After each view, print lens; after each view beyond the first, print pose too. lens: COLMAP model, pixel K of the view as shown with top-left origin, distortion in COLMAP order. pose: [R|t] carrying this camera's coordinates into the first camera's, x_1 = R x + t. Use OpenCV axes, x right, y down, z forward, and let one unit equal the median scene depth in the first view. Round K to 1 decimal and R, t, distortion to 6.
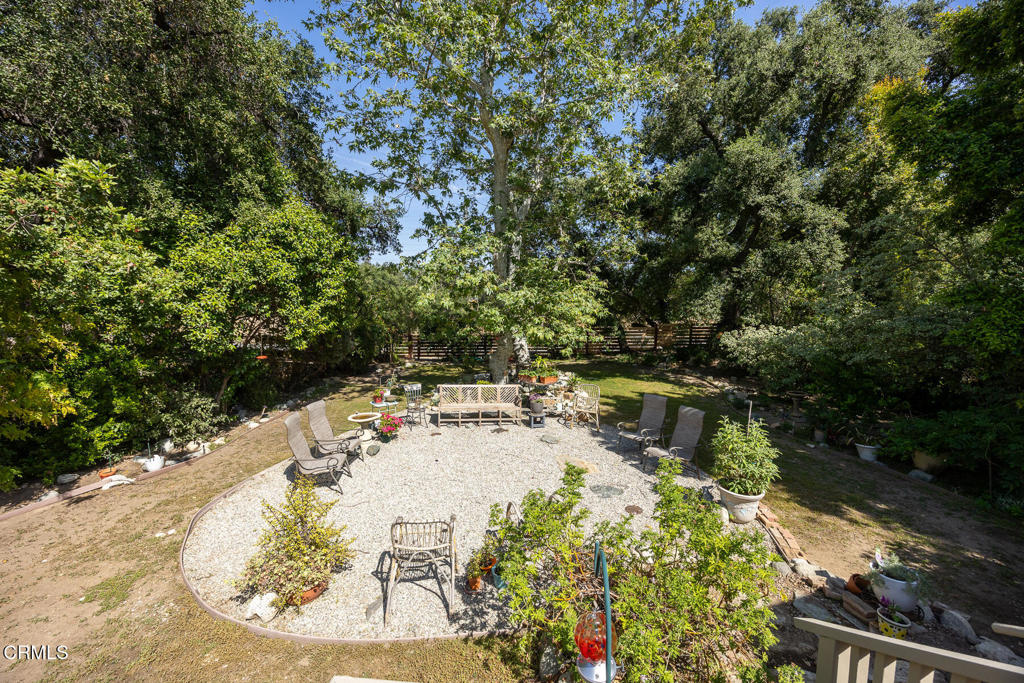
lens RADIAL K [[373.8, 0, 496.0], [0, 373.8, 332.6], [0, 0, 1]] dist [-0.001556, -0.000087]
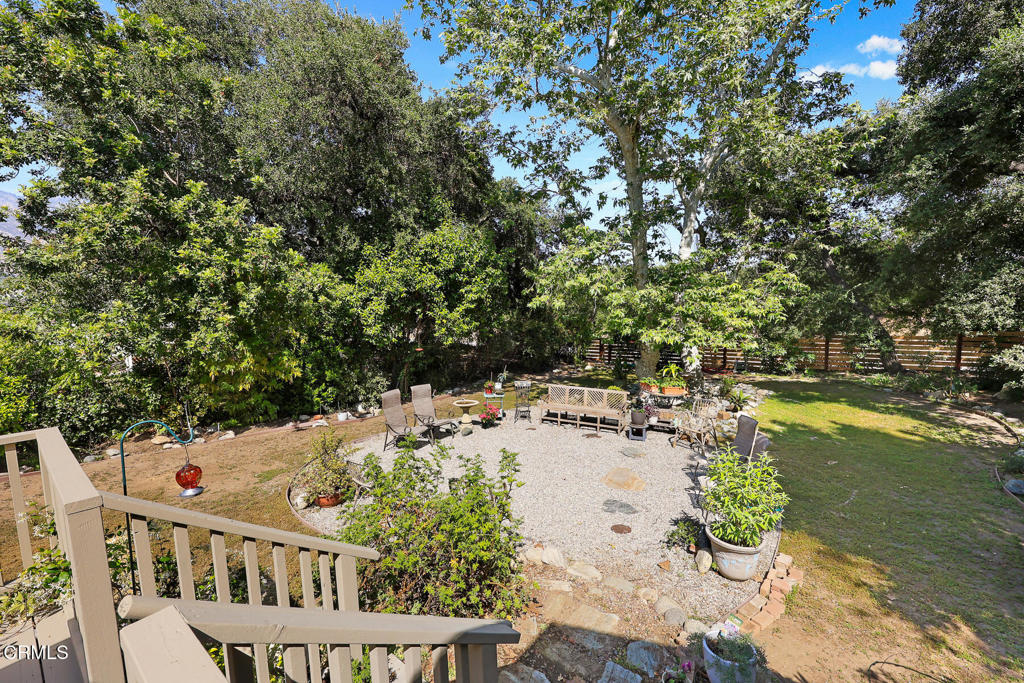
lens RADIAL K [[414.4, 0, 539.5], [0, 414.4, 334.3], [0, 0, 1]] dist [0.007300, -0.000879]
pose [[0.844326, 0.023406, -0.535319, 0.515156], [-0.026519, 0.999647, 0.001881, 0.000263], [0.535173, 0.012608, 0.844648, 0.018670]]
